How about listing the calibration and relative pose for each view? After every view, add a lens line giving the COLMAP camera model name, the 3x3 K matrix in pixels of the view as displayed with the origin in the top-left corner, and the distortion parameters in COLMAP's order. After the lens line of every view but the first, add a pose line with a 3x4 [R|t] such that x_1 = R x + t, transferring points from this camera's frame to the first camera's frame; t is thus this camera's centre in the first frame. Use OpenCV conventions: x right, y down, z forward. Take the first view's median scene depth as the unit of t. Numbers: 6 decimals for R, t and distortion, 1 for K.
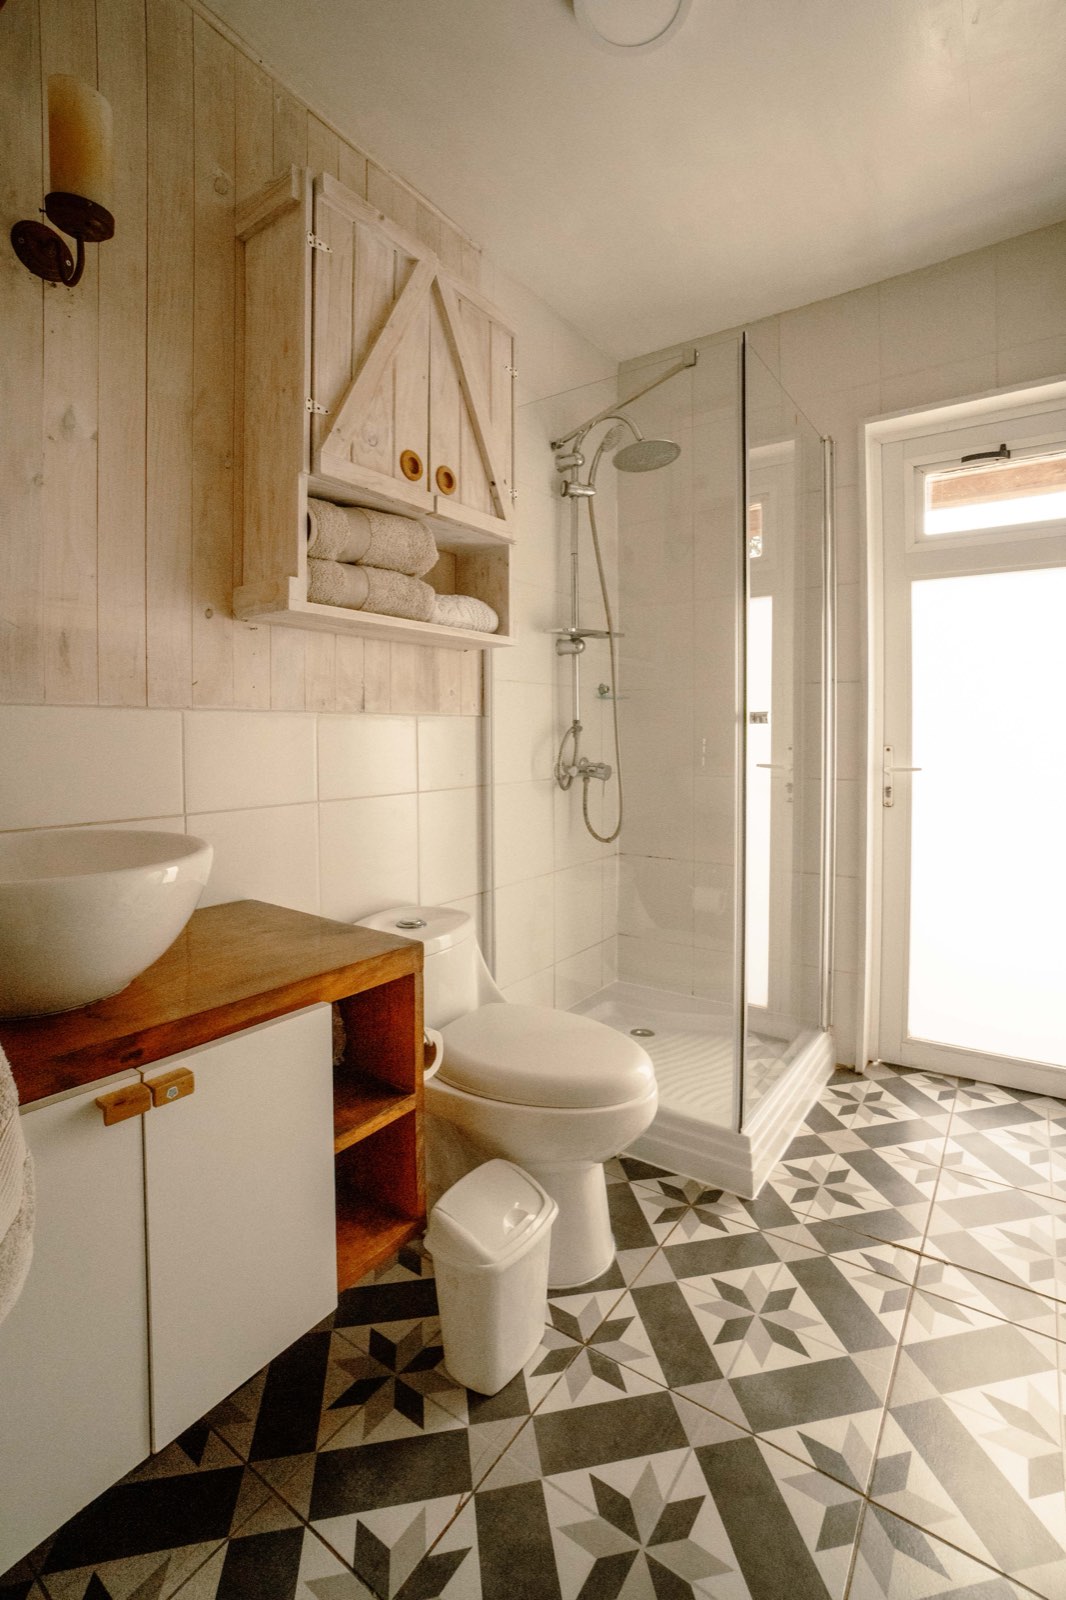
lens RADIAL K [[714.7, 0, 532.9], [0, 714.7, 745.7], [0, 0, 1]] dist [-0.049892, 0.015000]
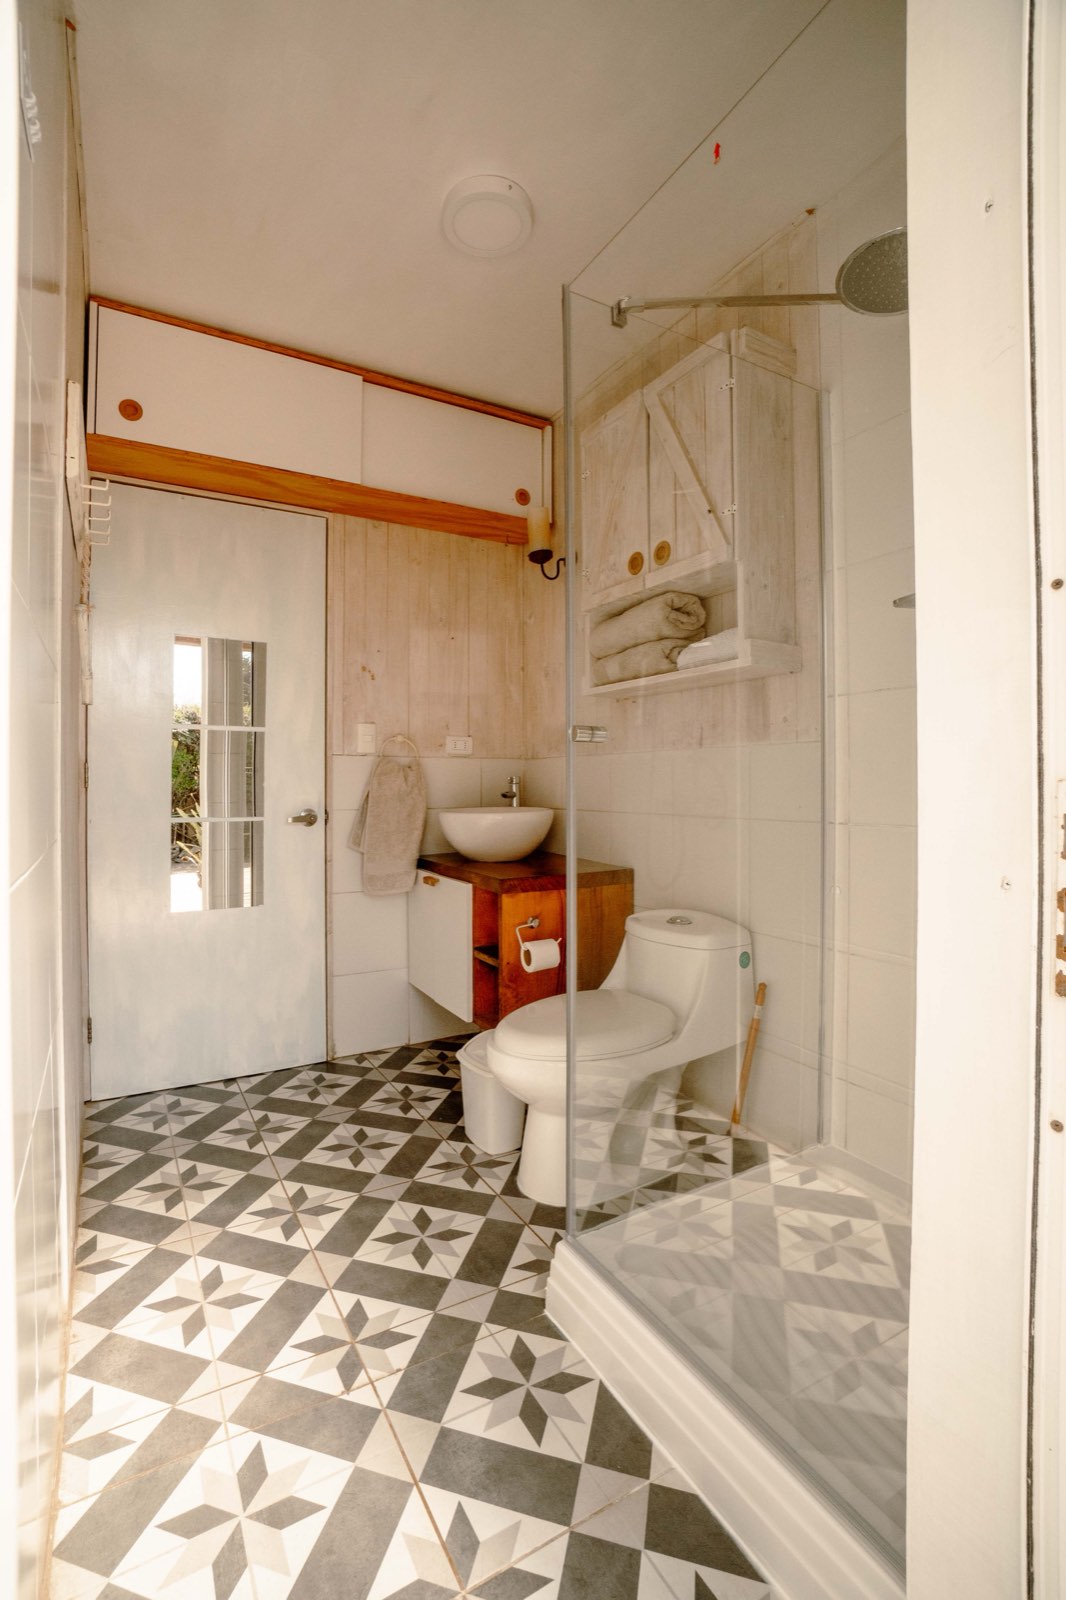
lens RADIAL K [[738.4, 0, 533.0], [0, 738.4, 783.6], [0, 0, 1]] dist [-0.028769, 0.000229]
pose [[-0.410612, 0.000113, -0.911810, 1.376364], [-0.013968, 0.999882, 0.006415, 0.014365], [0.911703, 0.015370, -0.410562, 1.648388]]
